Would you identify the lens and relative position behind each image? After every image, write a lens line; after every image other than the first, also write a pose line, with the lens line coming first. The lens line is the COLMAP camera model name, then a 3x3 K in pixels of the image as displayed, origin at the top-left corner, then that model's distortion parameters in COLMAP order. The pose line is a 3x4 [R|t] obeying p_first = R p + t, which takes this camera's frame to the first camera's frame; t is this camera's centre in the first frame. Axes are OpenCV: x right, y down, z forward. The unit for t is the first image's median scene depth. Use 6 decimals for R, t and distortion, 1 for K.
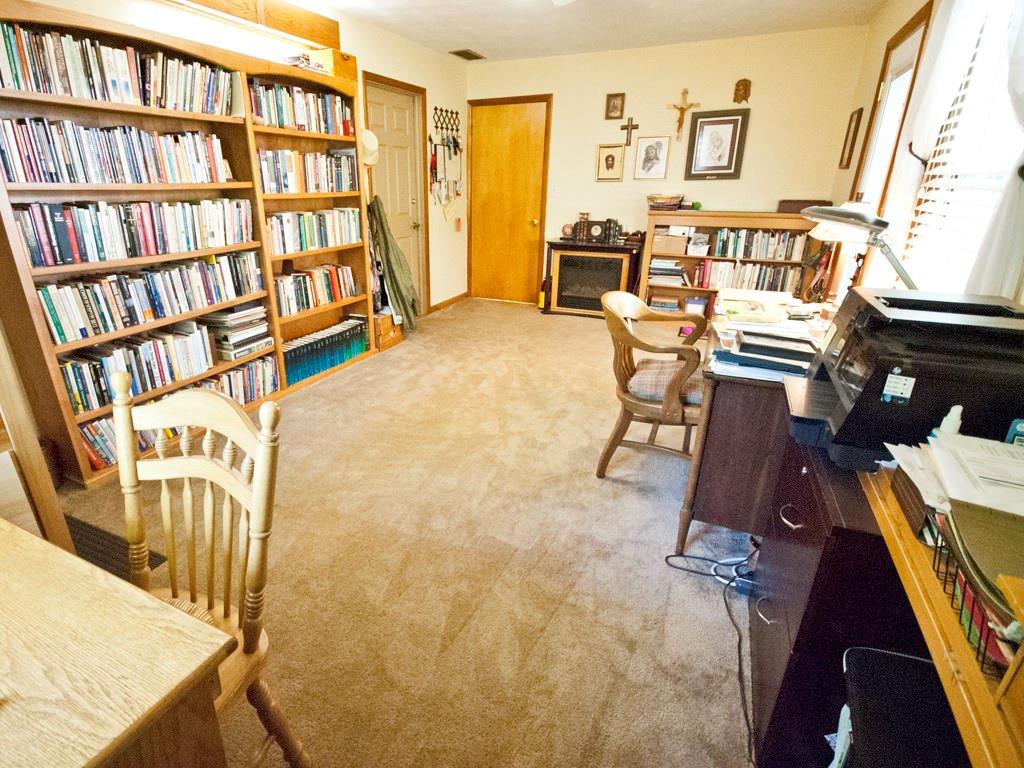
lens RADIAL K [[504.2, 0, 483.0], [0, 504.2, 373.3], [0, 0, 1]] dist [0.001712, -0.000055]
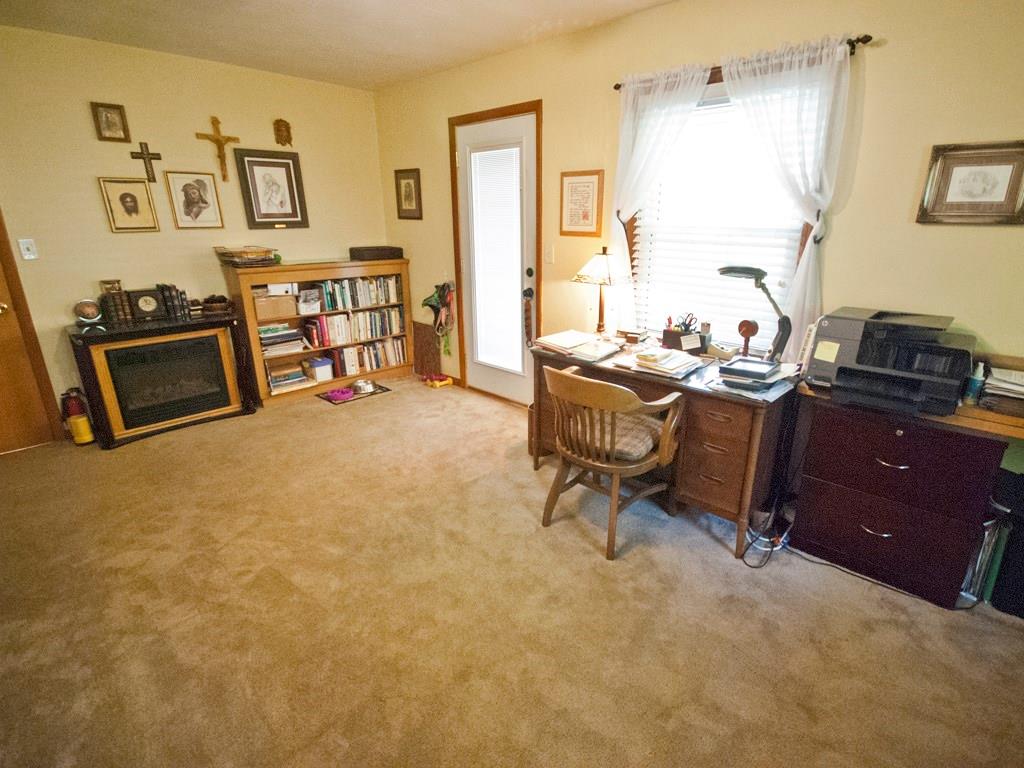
lens RADIAL K [[504.2, 0, 514.1], [0, 504.2, 383.8], [0, 0, 1]] dist [0.001712, -0.000055]
pose [[0.313905, -0.295642, 0.902252, -0.288961], [0.333039, 0.924192, 0.186963, -0.164562], [-0.889128, 0.241796, 0.388569, 0.368280]]
